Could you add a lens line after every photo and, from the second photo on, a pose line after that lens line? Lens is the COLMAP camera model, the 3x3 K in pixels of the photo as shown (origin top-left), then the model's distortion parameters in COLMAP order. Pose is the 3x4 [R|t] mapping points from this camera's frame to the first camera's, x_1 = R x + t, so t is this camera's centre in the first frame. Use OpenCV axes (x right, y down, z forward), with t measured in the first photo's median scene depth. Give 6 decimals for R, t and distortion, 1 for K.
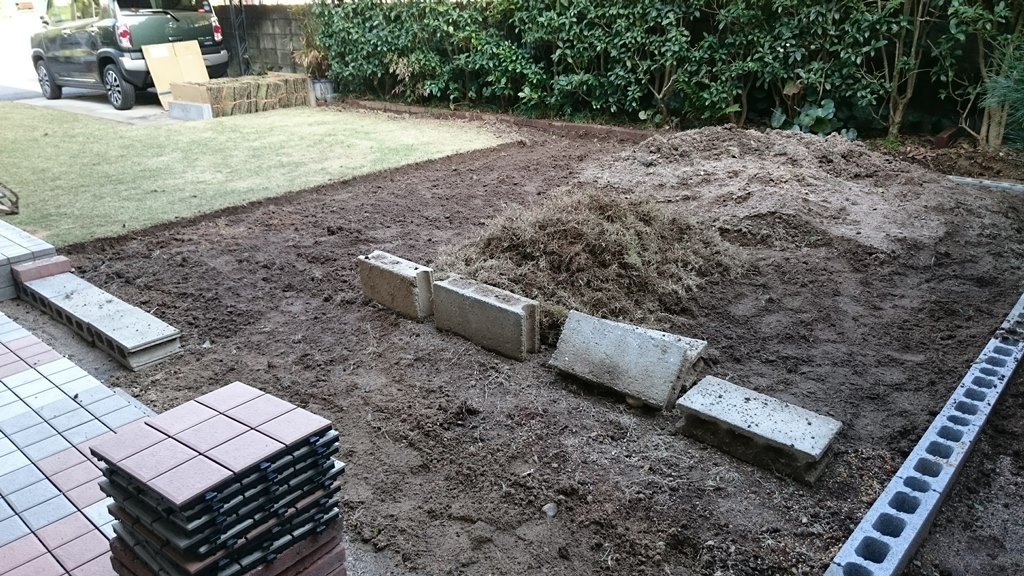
lens RADIAL K [[769.0, 0, 511.6], [0, 769.0, 292.4], [0, 0, 1]] dist [0.008676, 0.004466]
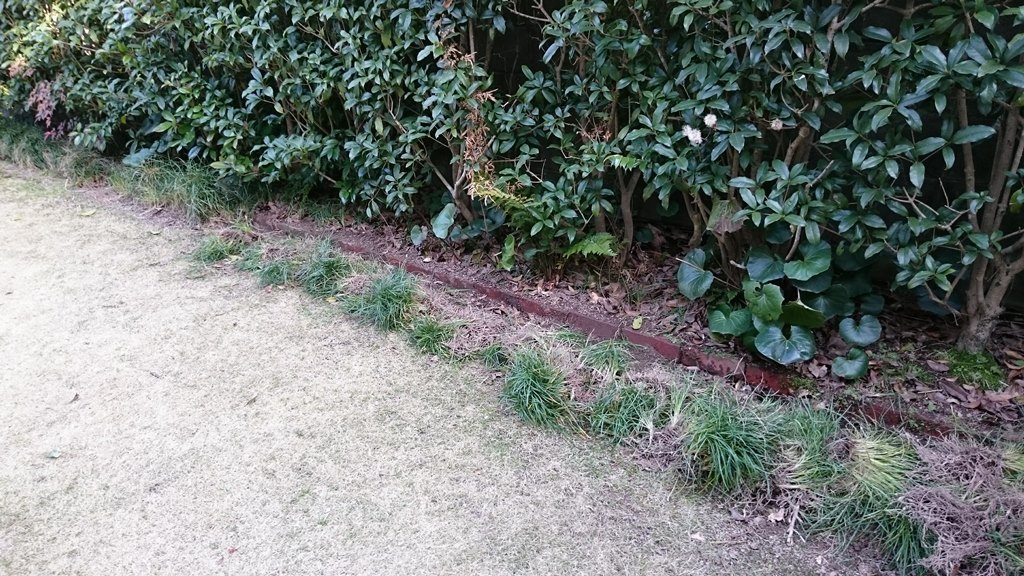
lens RADIAL K [[769.0, 0, 512.7], [0, 769.0, 283.7], [0, 0, 1]] dist [0.008676, 0.004466]
pose [[0.998669, -0.020302, 0.047410, 0.232882], [0.018675, 0.999230, 0.034501, -0.244316], [-0.048074, -0.033569, 0.998280, 0.601840]]
